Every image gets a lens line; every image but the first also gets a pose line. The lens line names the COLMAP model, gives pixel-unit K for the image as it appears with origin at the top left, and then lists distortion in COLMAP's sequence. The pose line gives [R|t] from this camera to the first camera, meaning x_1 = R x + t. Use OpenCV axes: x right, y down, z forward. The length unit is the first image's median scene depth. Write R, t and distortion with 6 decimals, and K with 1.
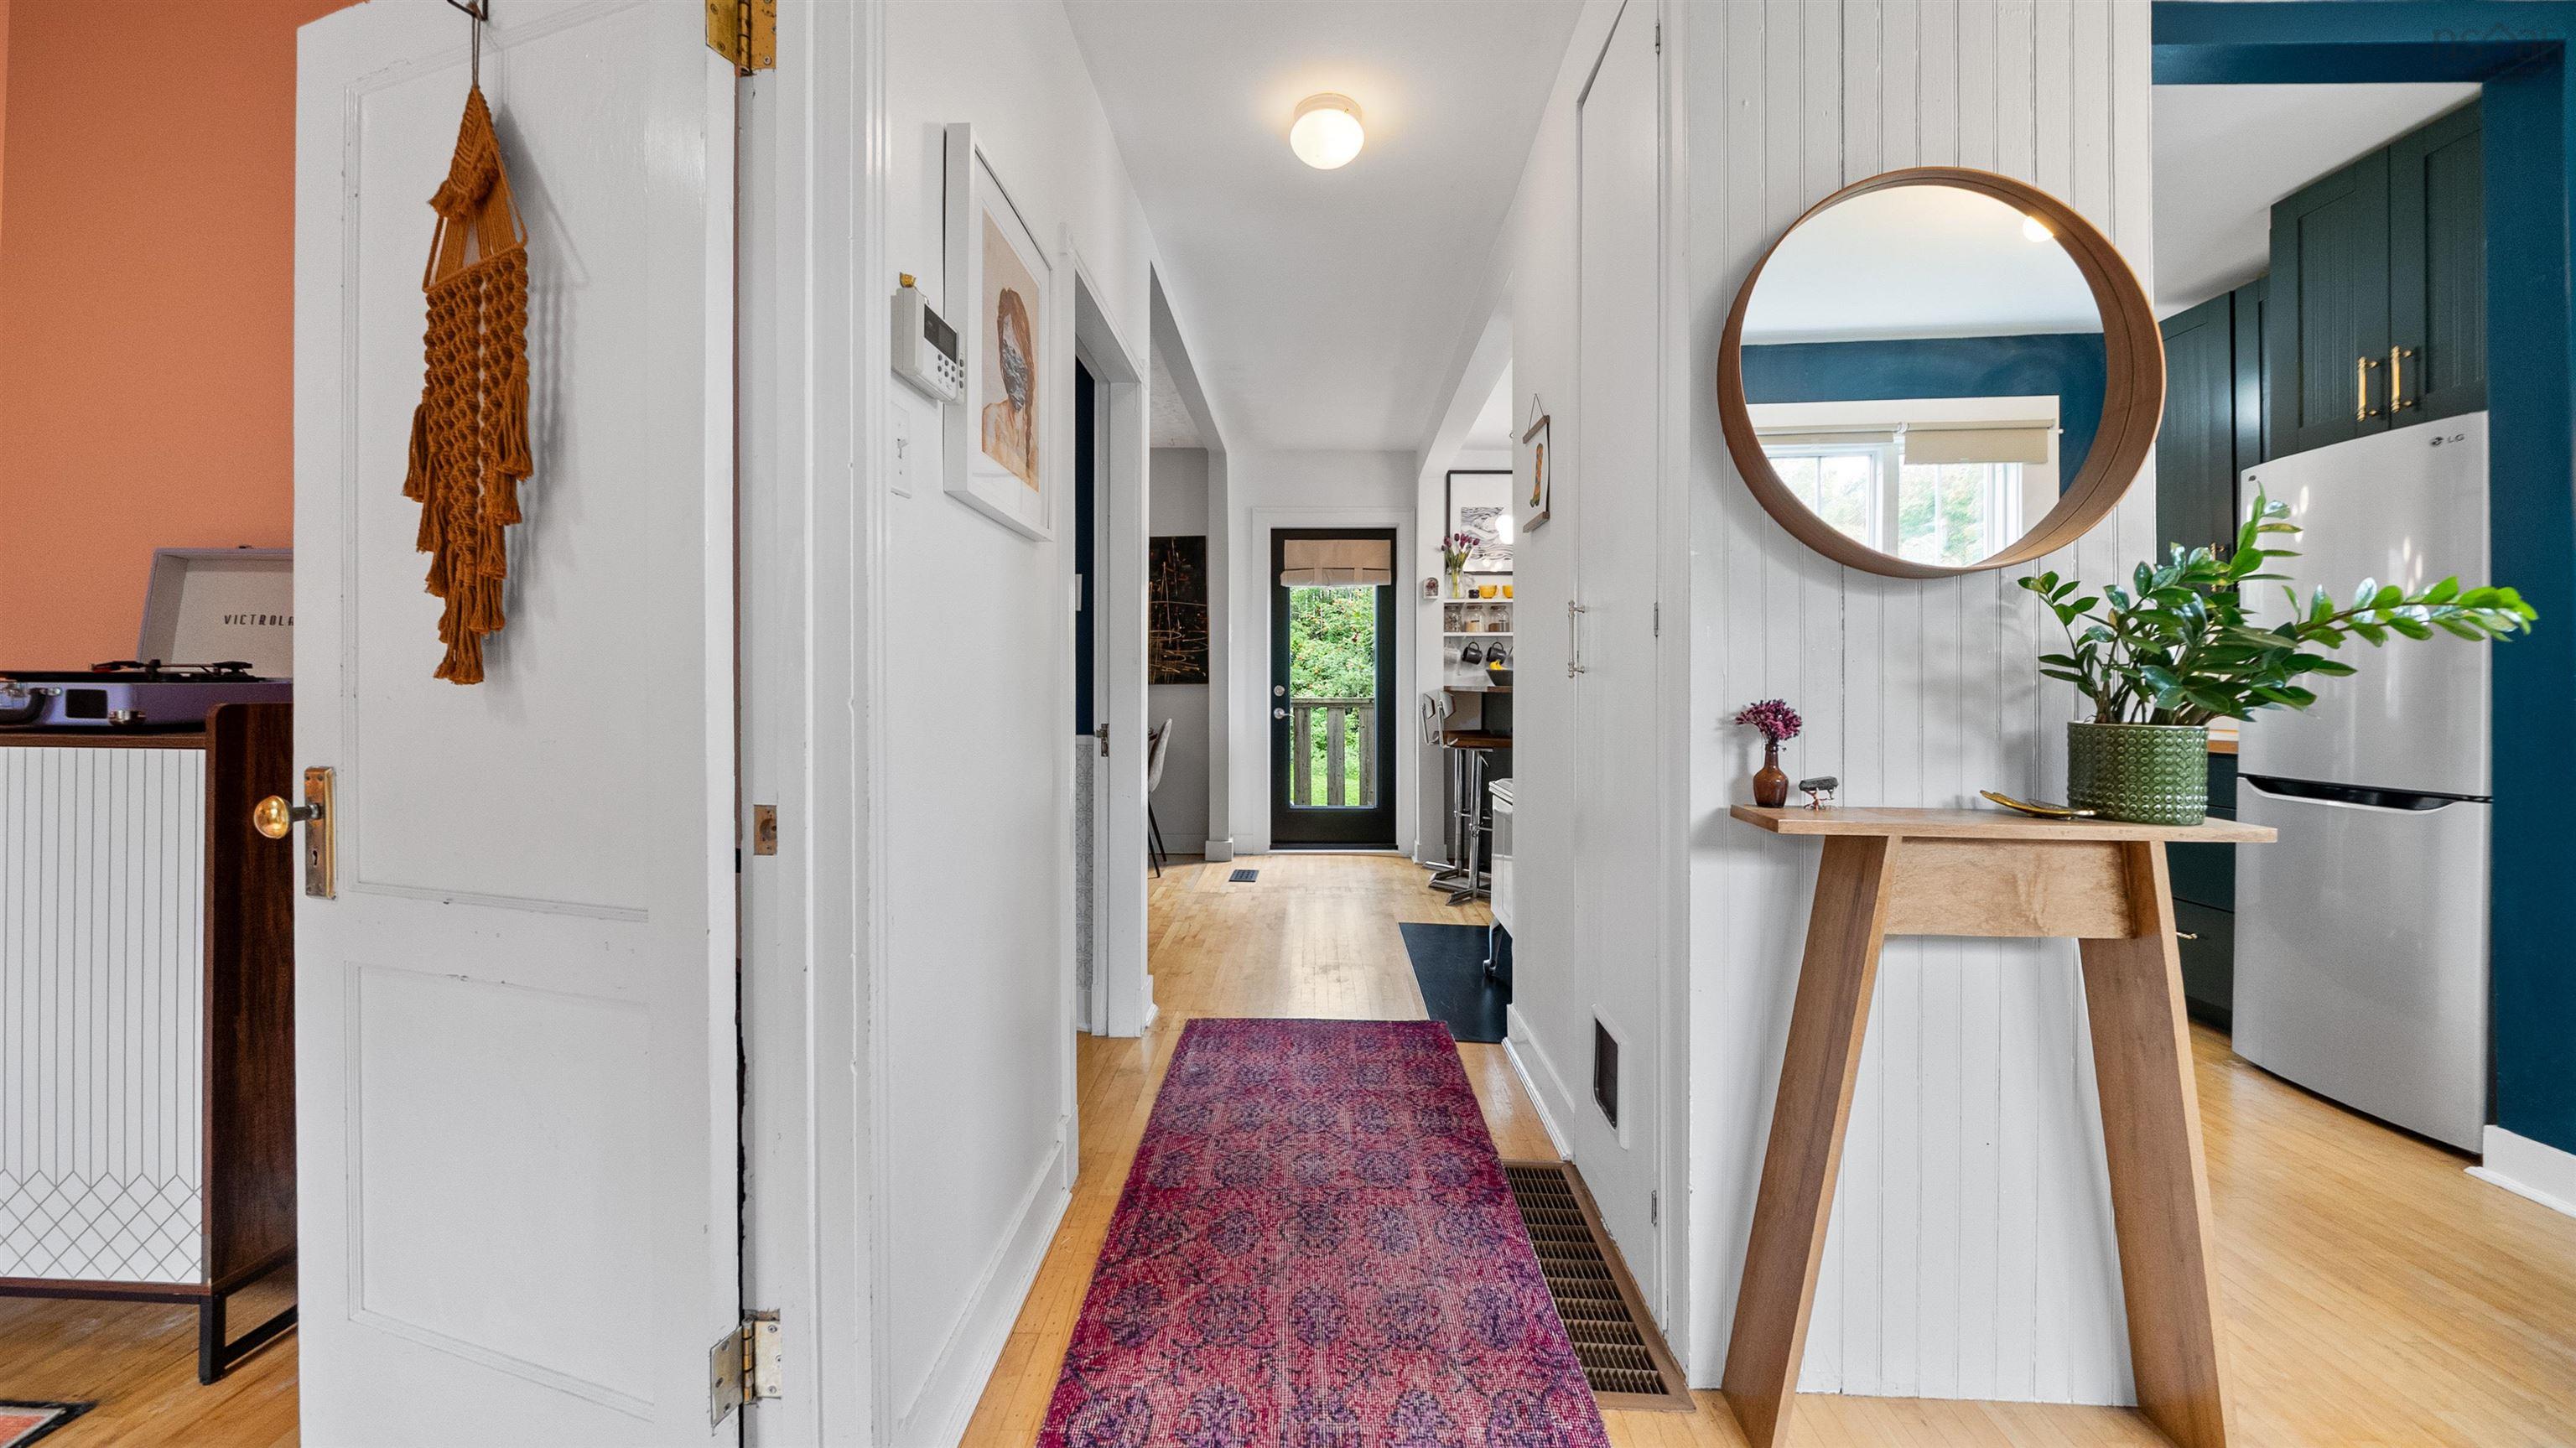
lens RADIAL K [[881.5, 0, 1296.2], [0, 881.5, 689.6], [0, 0, 1]] dist [0.000234, -0.002407]
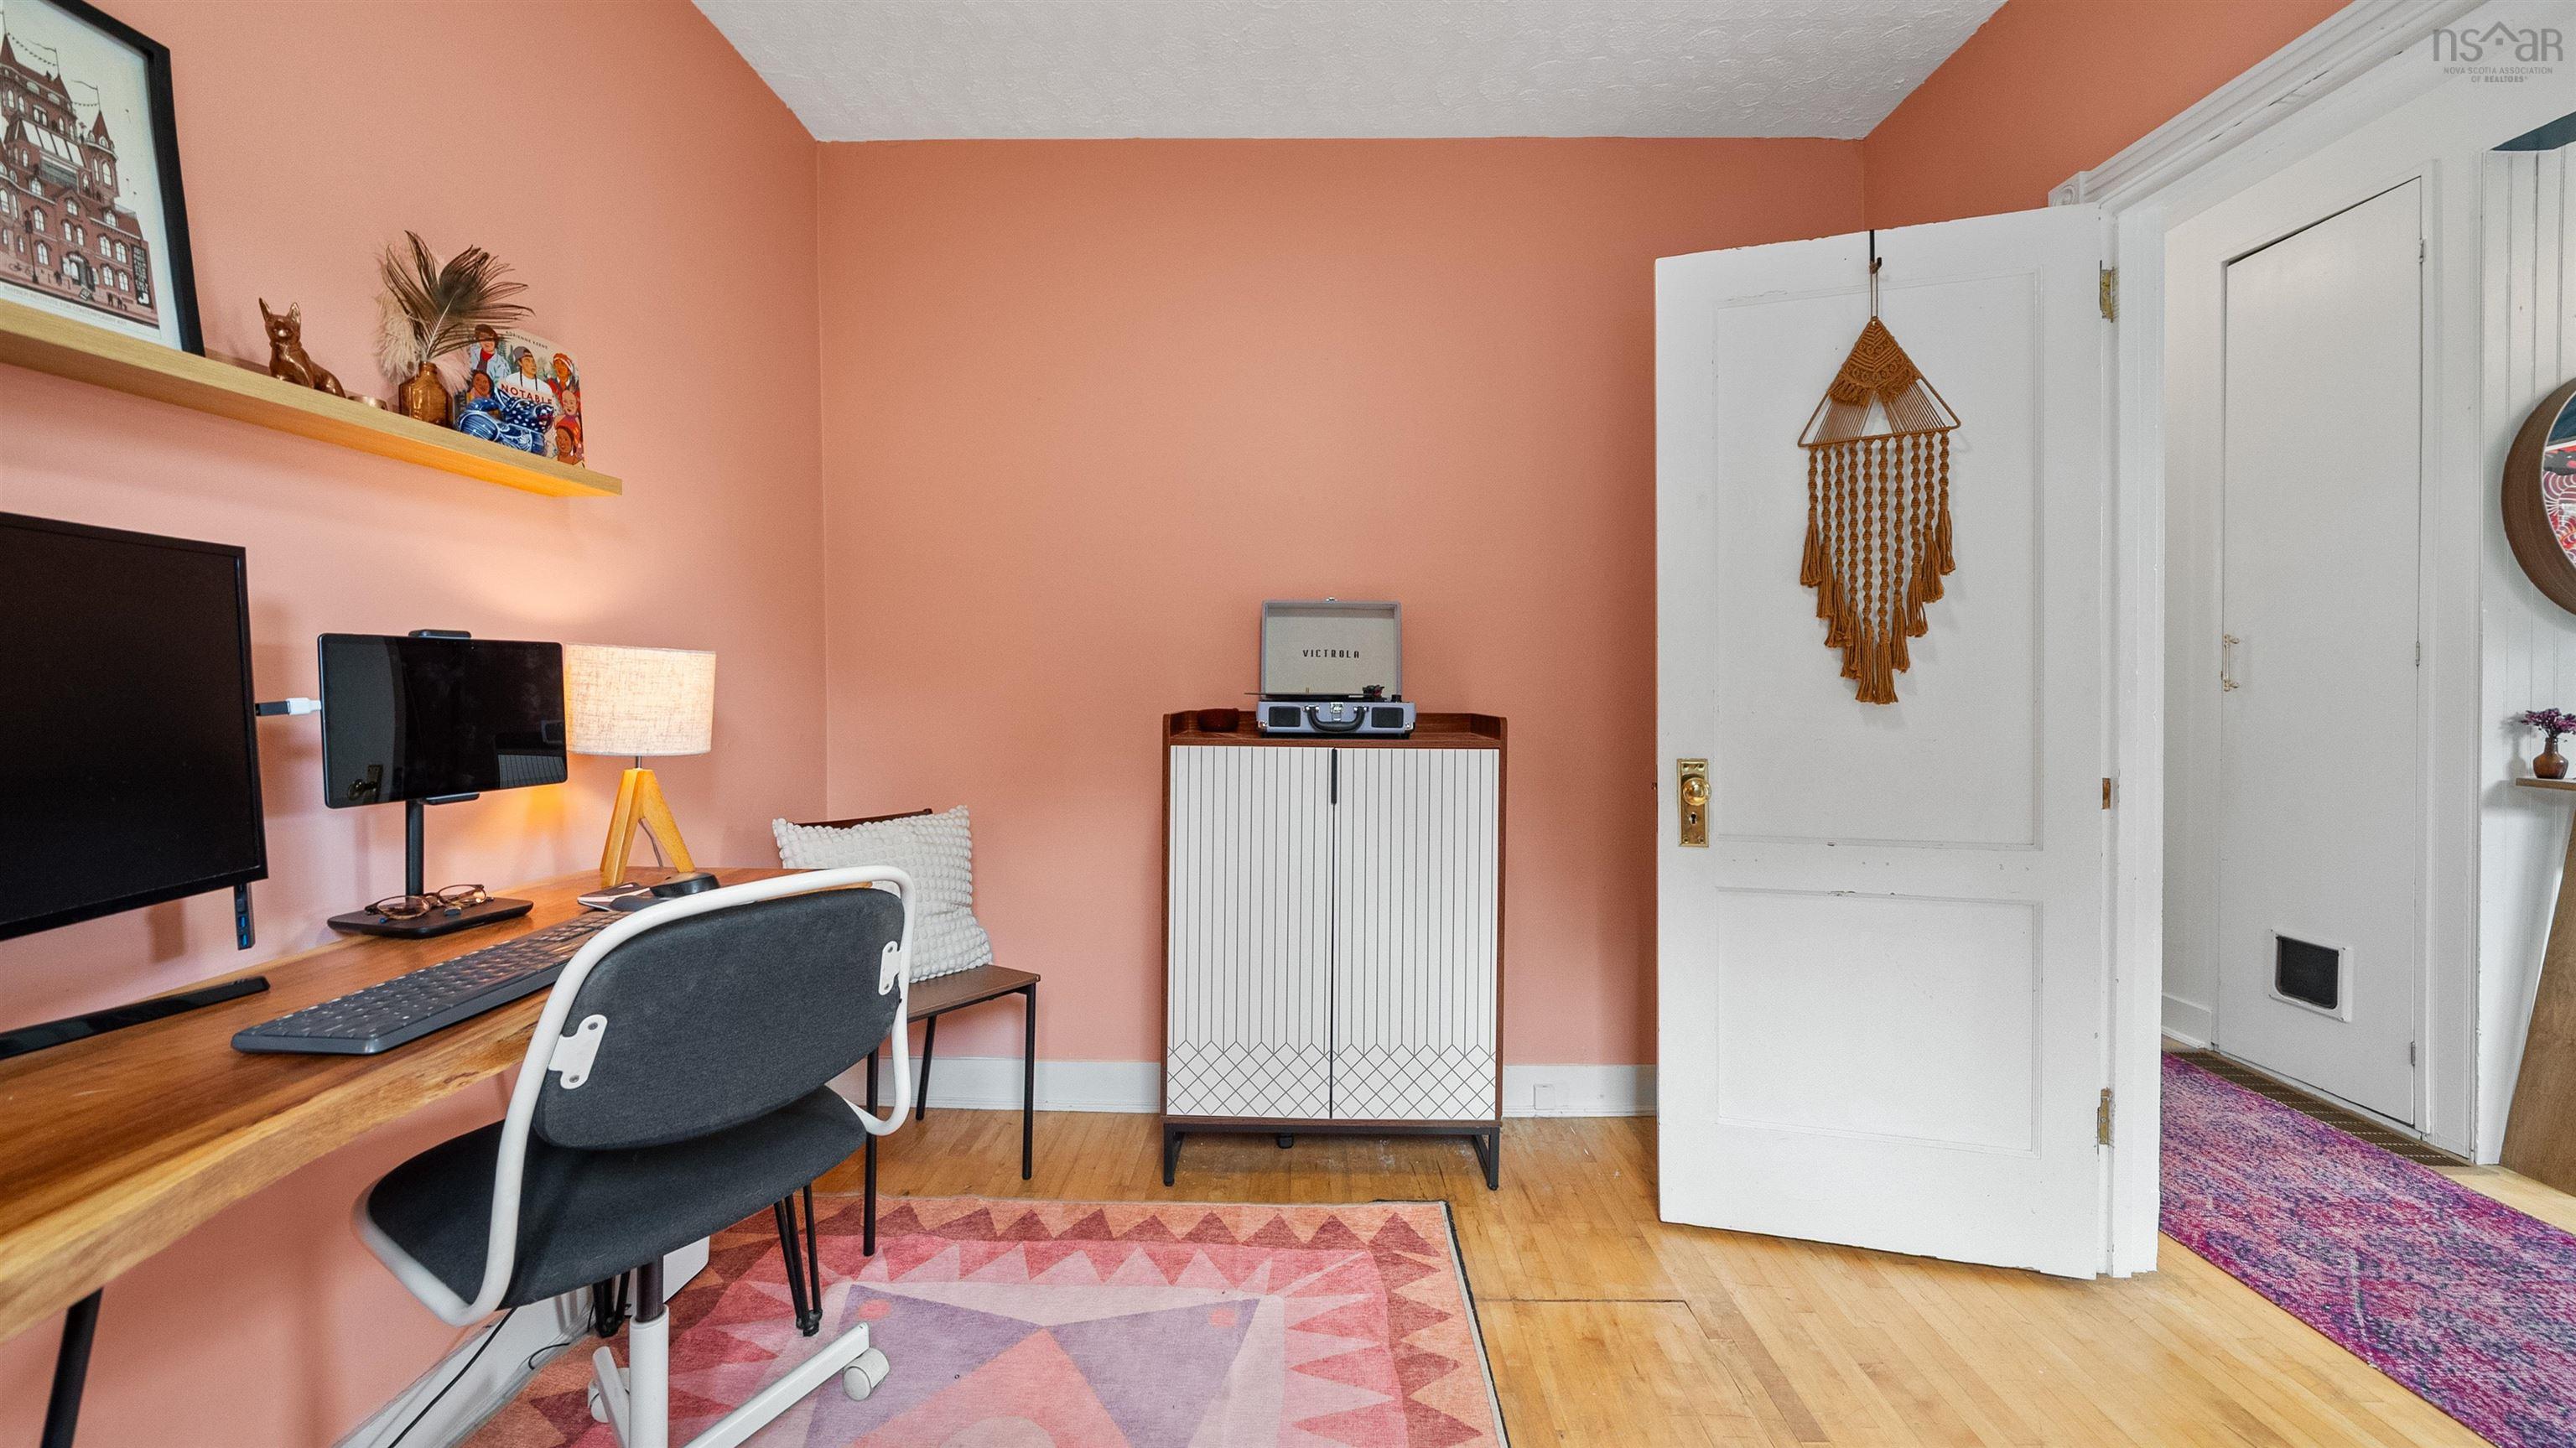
lens RADIAL K [[897.5, 0, 1286.6], [0, 897.5, 700.8], [0, 0, 1]] dist [-0.001738, -0.000136]
pose [[0.999740, -0.006463, 0.021869, -1.621225], [0.006052, 0.999804, 0.018838, -0.041363], [-0.021986, -0.018701, 0.999583, -0.471477]]
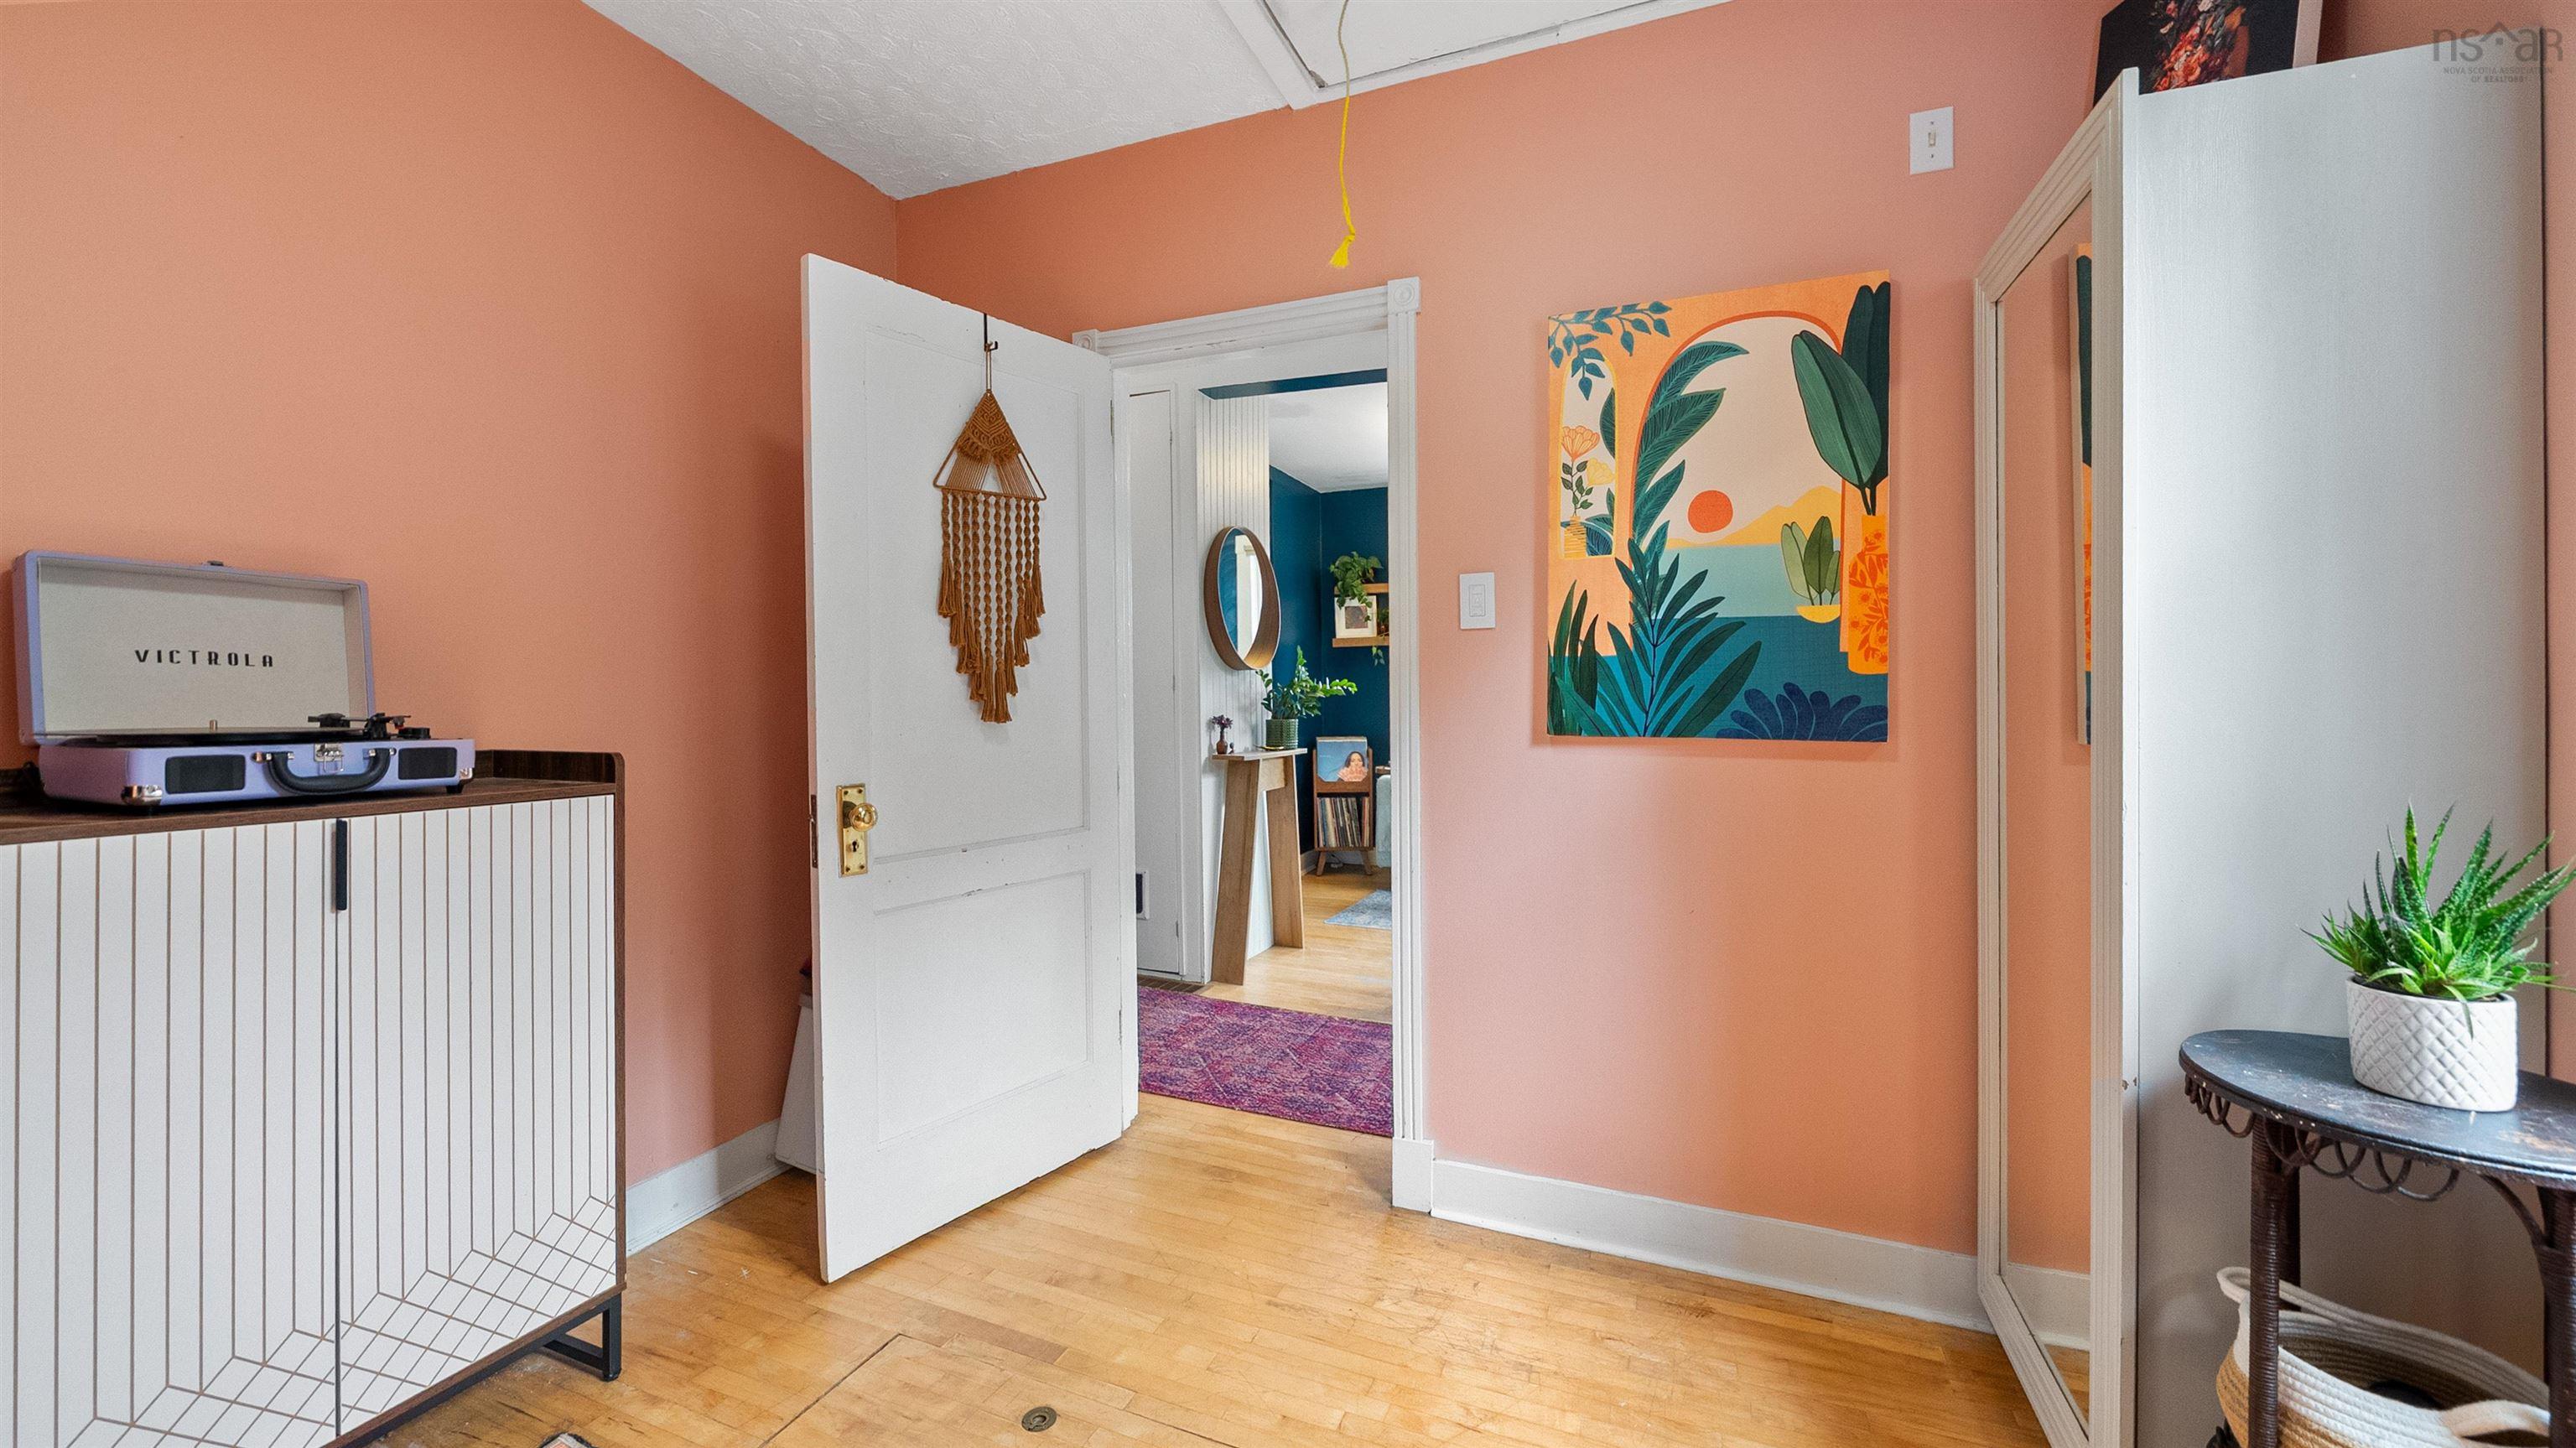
lens RADIAL K [[963.3, 0, 1300.7], [0, 963.3, 696.2], [0, 0, 1]] dist [-0.001861, -0.000093]
pose [[0.346672, -0.007516, 0.937956, -2.073731], [0.005913, 0.999966, 0.005828, -0.057160], [-0.937968, 0.003525, 0.346704, -0.234712]]
